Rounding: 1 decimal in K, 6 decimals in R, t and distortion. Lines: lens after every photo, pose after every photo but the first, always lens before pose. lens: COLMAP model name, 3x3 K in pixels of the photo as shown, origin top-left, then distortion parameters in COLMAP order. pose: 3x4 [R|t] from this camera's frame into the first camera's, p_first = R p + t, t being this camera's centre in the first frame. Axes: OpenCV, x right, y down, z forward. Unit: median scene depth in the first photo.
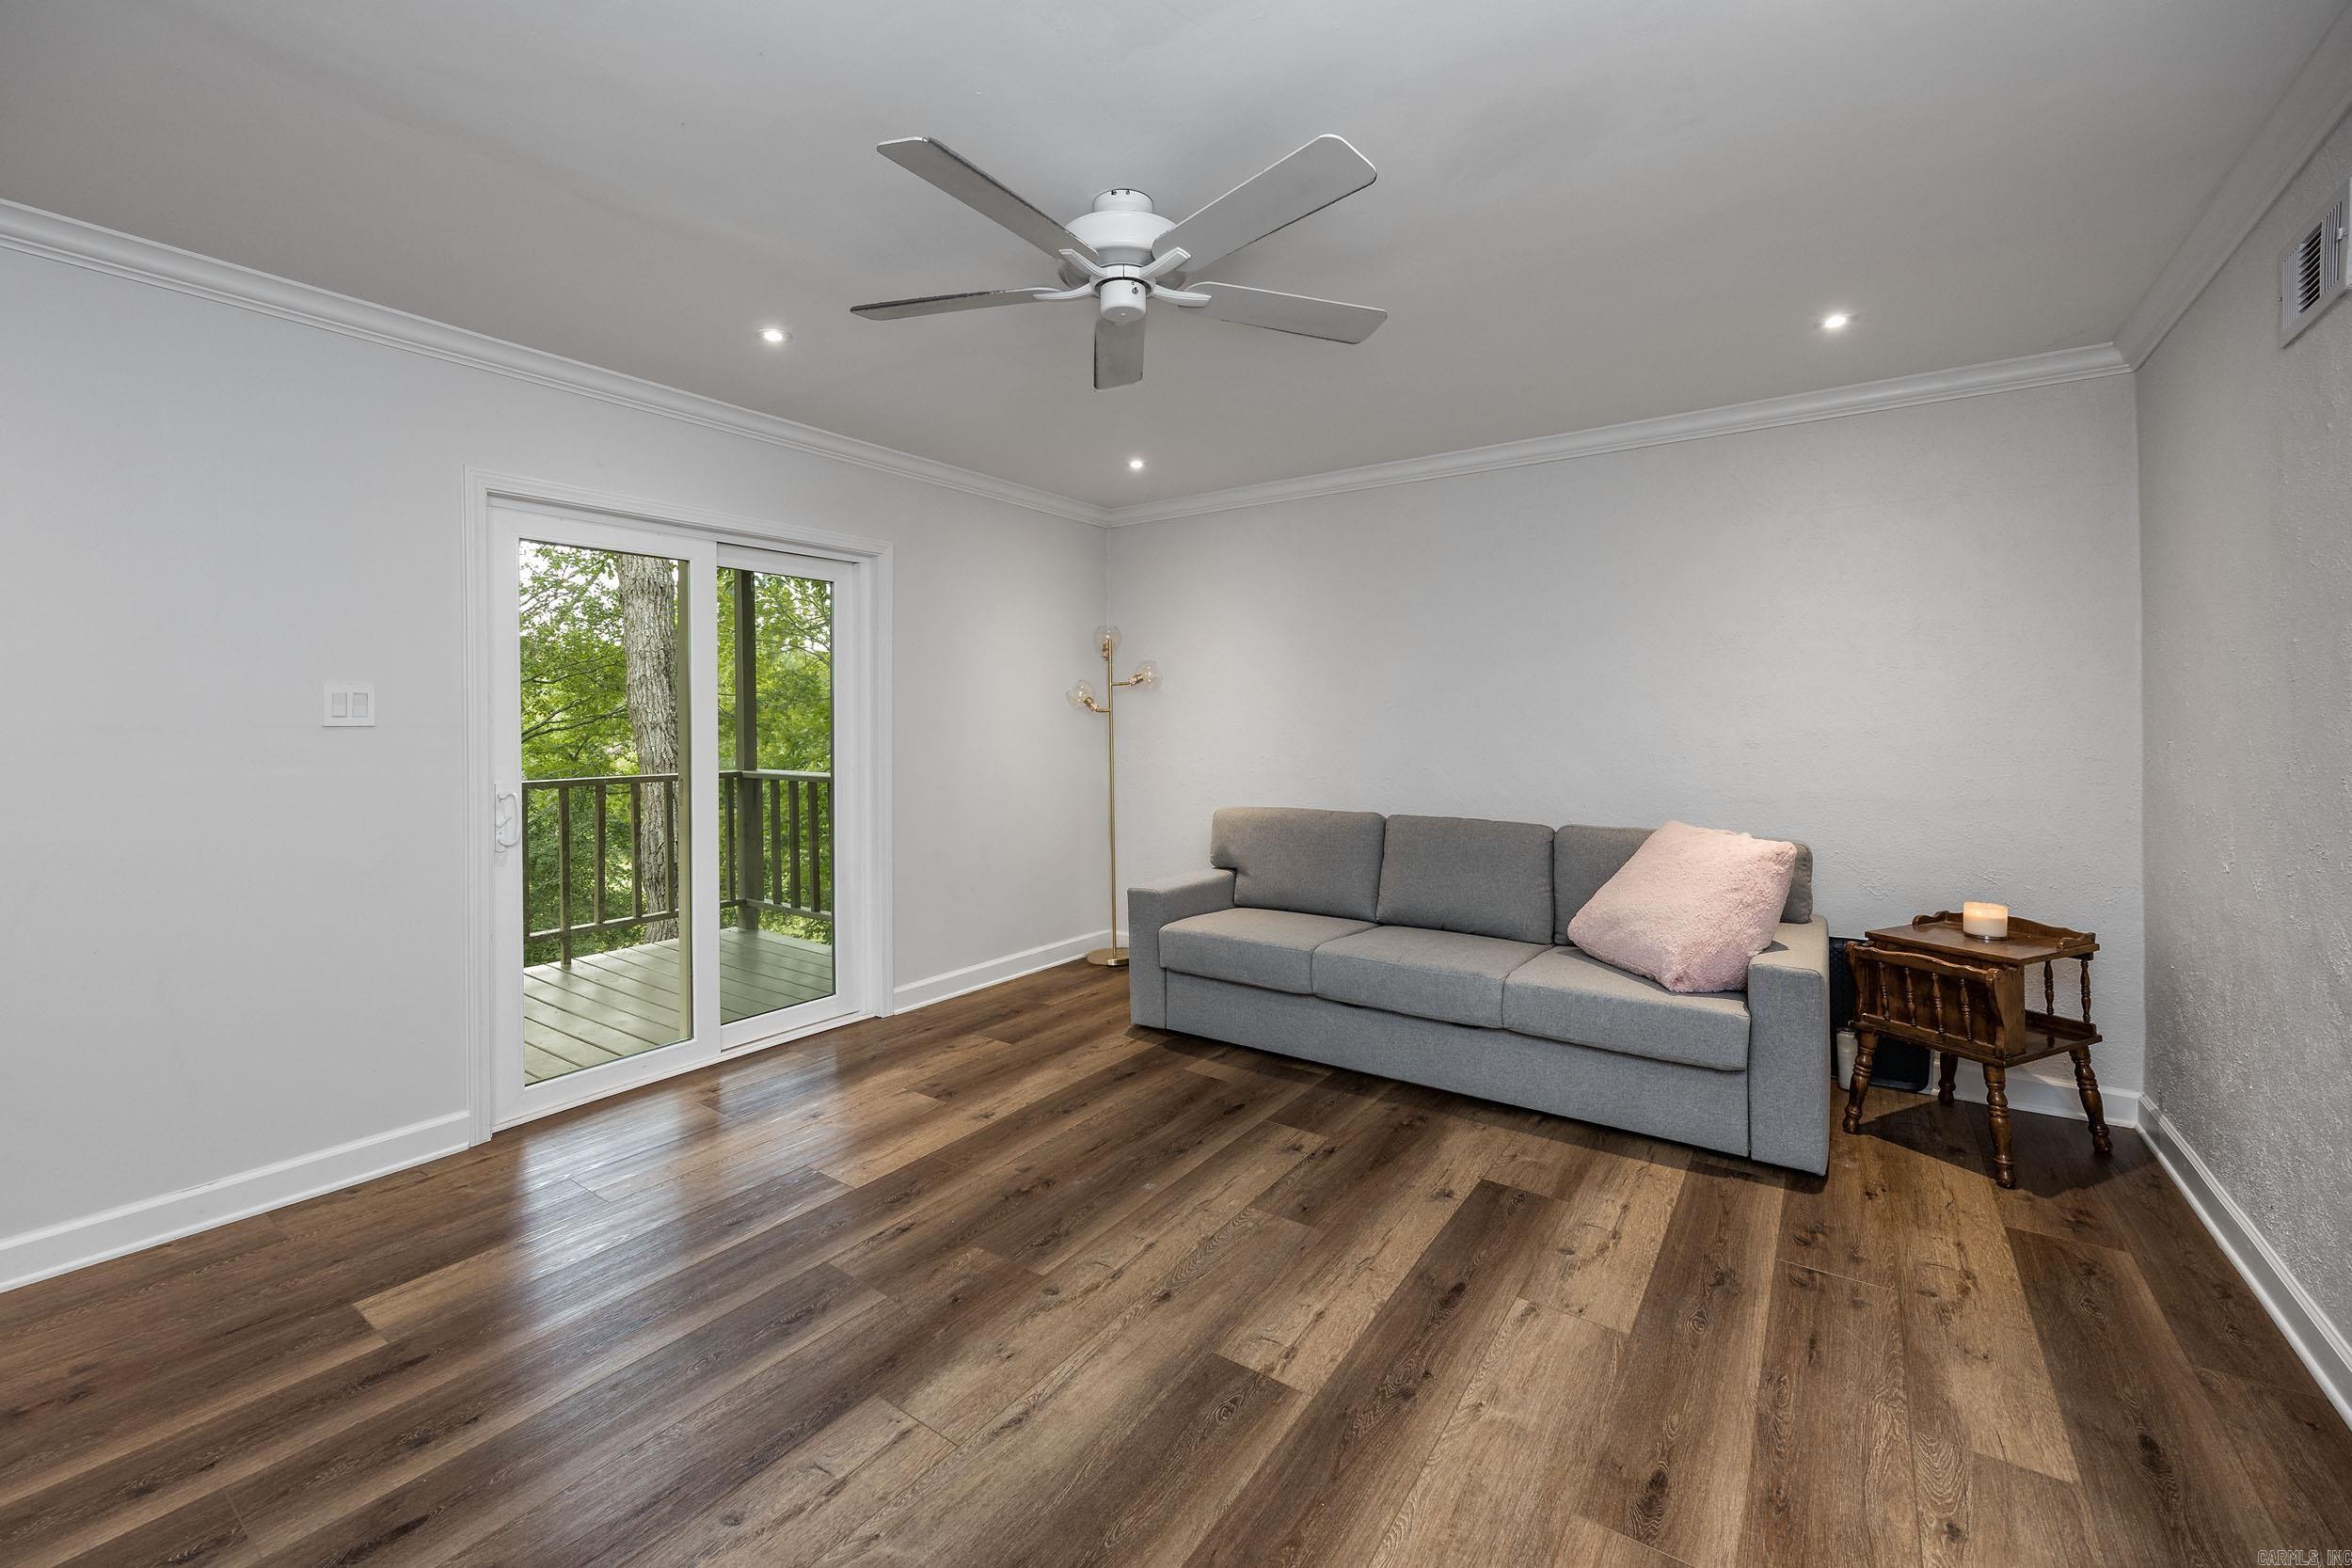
lens RADIAL K [[948.5, 0, 1176.4], [0, 948.5, 723.9], [0, 0, 1]] dist [-0.000480, -0.000157]
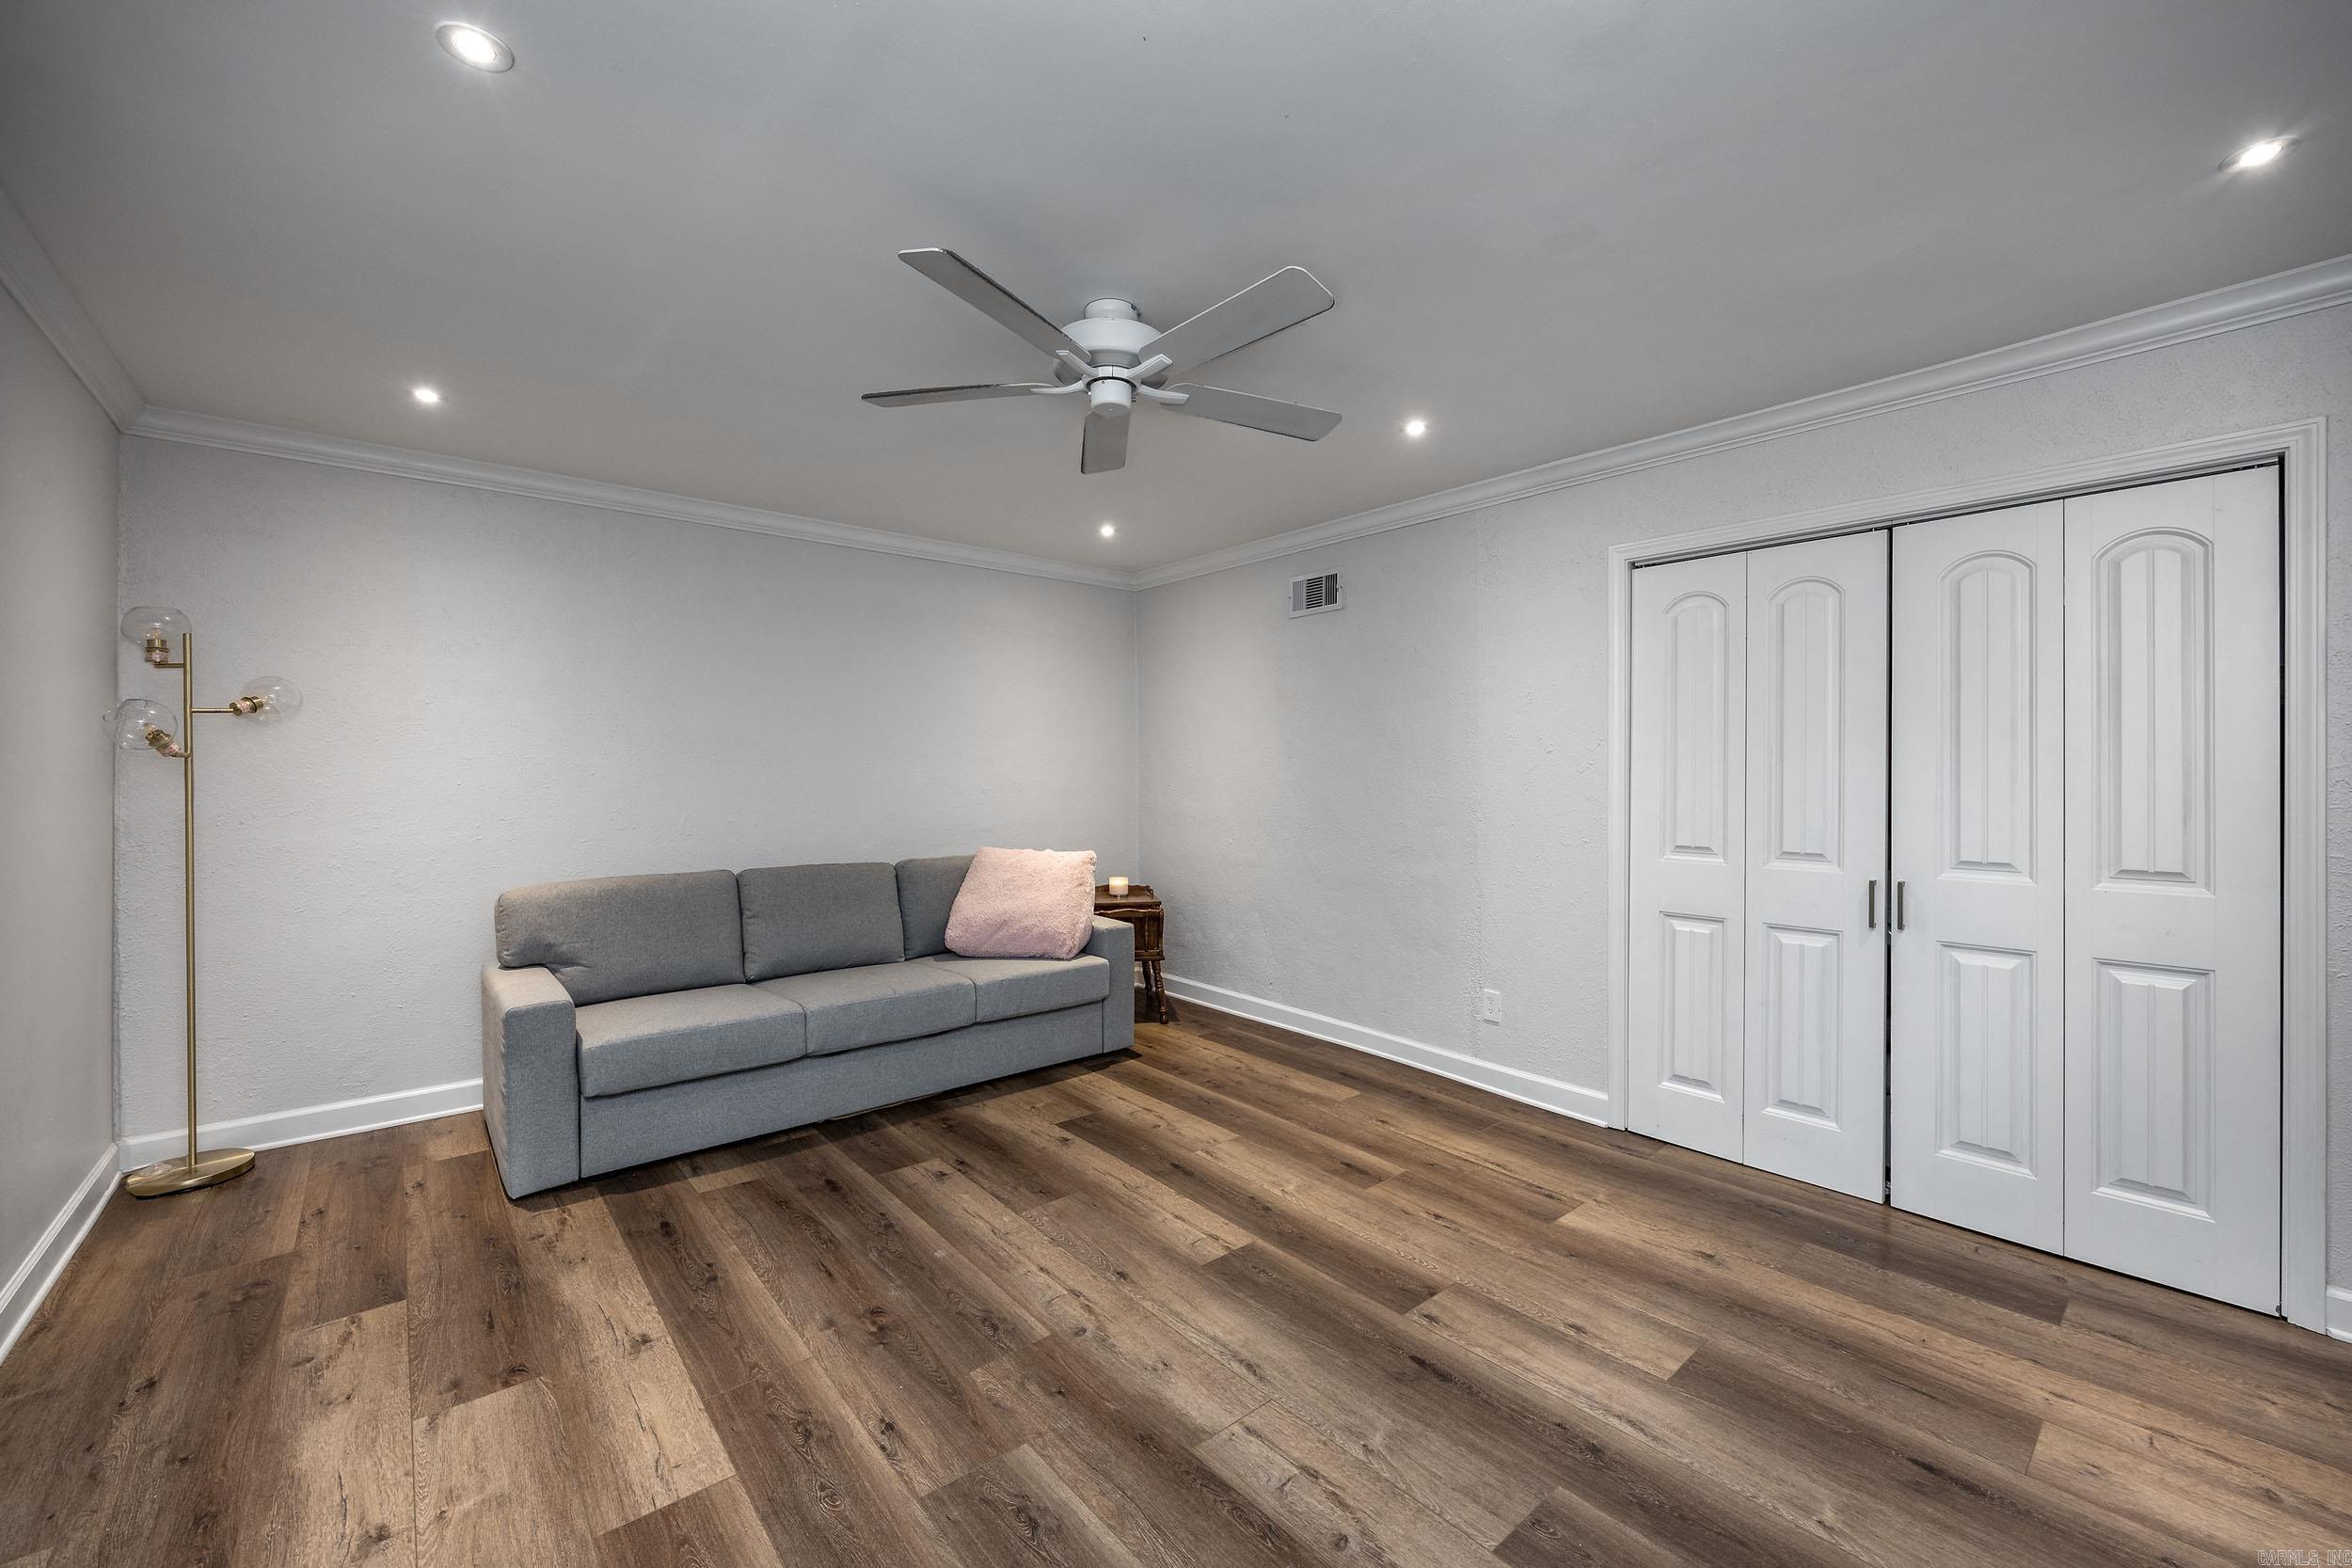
lens RADIAL K [[936.9, 0, 1118.1], [0, 936.9, 777.3], [0, 0, 1]] dist [-0.001257, -0.000291]
pose [[0.278705, -0.004054, 0.960368, -0.848484], [-0.000239, 0.999991, 0.004290, -0.004130], [-0.960377, -0.001425, 0.278701, 0.528752]]
